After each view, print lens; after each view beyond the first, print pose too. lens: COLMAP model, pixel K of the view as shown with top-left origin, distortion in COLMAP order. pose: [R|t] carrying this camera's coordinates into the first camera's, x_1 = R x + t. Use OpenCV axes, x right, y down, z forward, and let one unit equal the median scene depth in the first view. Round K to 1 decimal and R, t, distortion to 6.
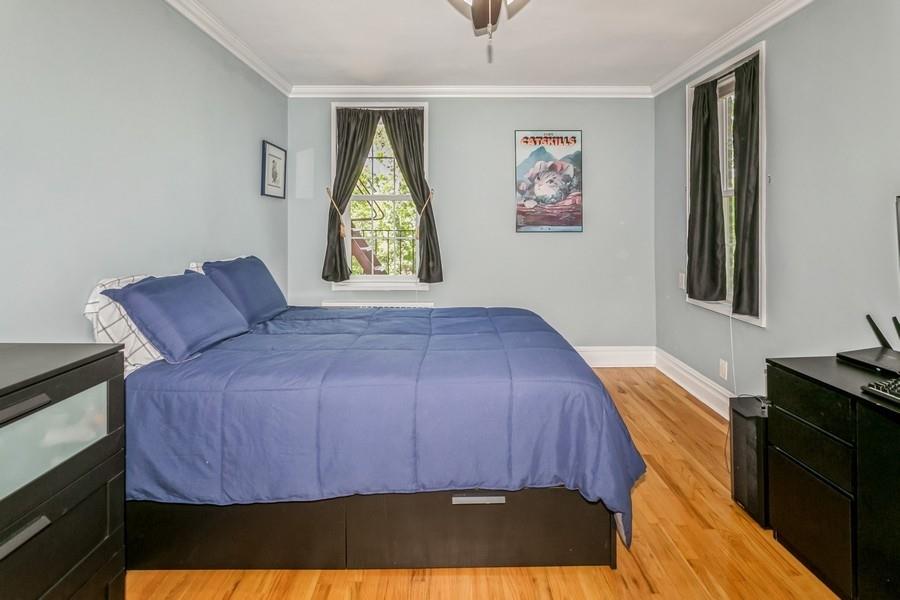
lens RADIAL K [[463.6, 0, 446.8], [0, 463.6, 217.5], [0, 0, 1]] dist [-0.008540, 0.000324]
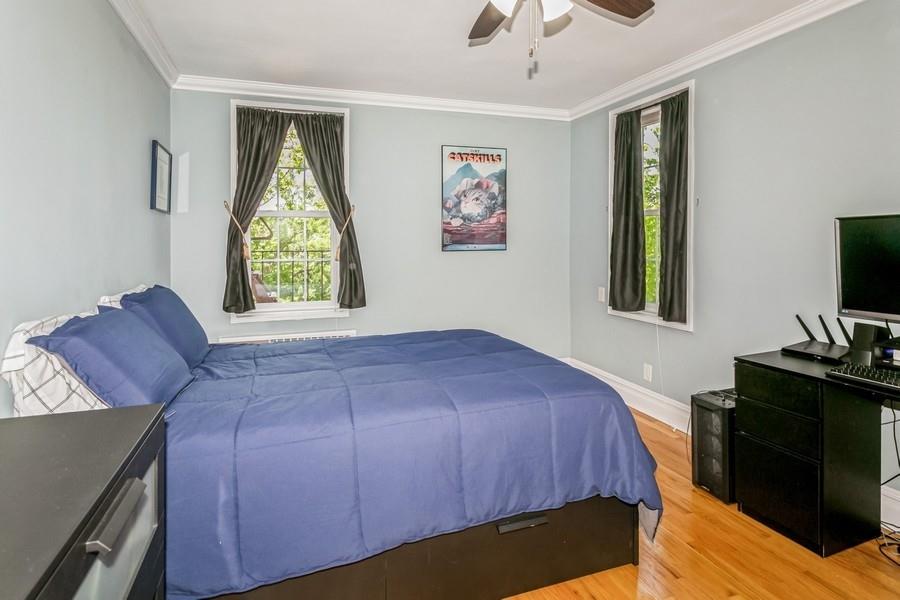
lens RADIAL K [[493.9, 0, 448.9], [0, 493.9, 240.2], [0, 0, 1]] dist [-0.000368, -0.000692]
pose [[0.946858, -0.006486, 0.321585, -0.179290], [0.003928, 0.999955, 0.008602, 0.000079], [-0.321627, -0.006881, 0.946842, 0.028002]]
